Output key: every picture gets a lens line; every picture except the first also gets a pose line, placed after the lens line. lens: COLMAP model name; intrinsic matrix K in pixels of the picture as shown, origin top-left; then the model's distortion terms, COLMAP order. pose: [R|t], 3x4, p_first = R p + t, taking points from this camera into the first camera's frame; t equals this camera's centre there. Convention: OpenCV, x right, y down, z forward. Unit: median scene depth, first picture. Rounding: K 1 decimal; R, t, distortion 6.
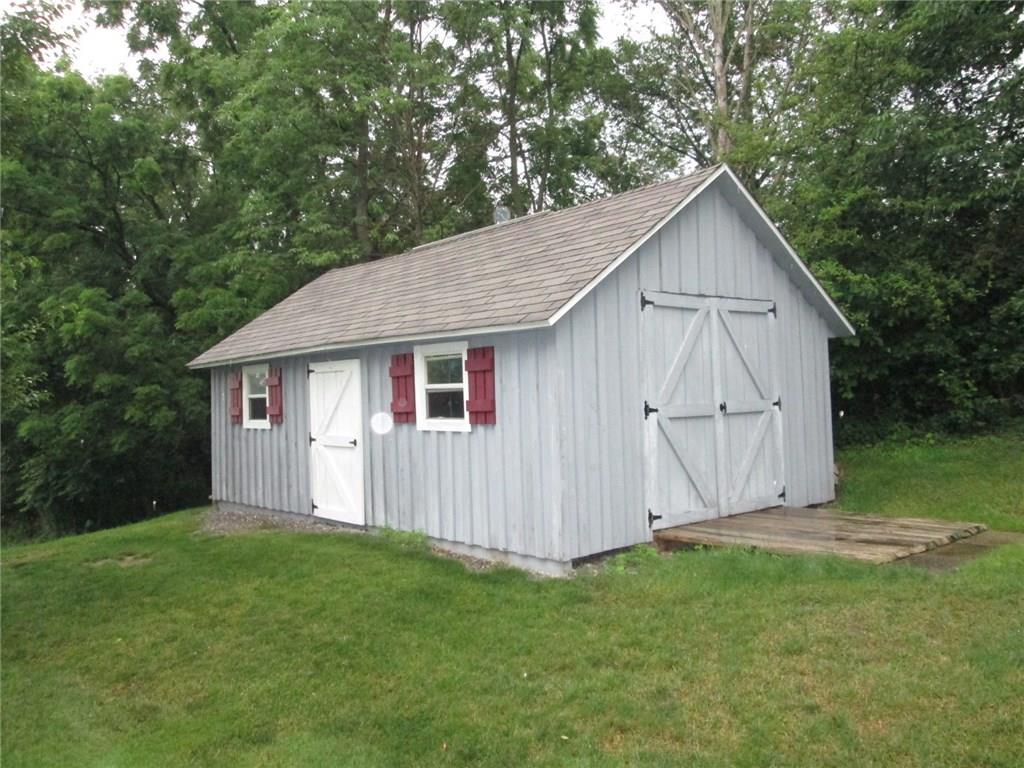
lens RADIAL K [[853.5, 0, 512.0], [0, 853.5, 384.0], [0, 0, 1]] dist [-0.070498, 0.001189]
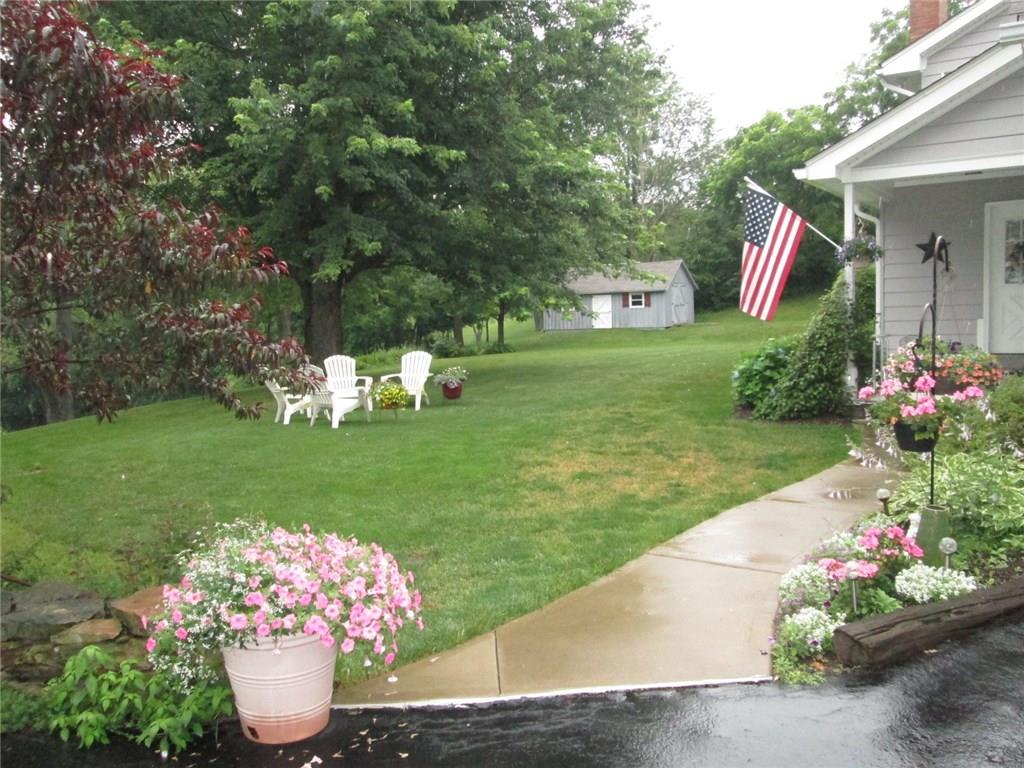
lens RADIAL K [[853.5, 0, 512.0], [0, 853.5, 384.0], [0, 0, 1]] dist [-0.070498, 0.001189]
pose [[0.958713, -0.033243, 0.282427, -2.372927], [0.007047, 0.995616, 0.093268, 0.022726], [-0.284289, -0.087427, 0.954744, -4.015028]]
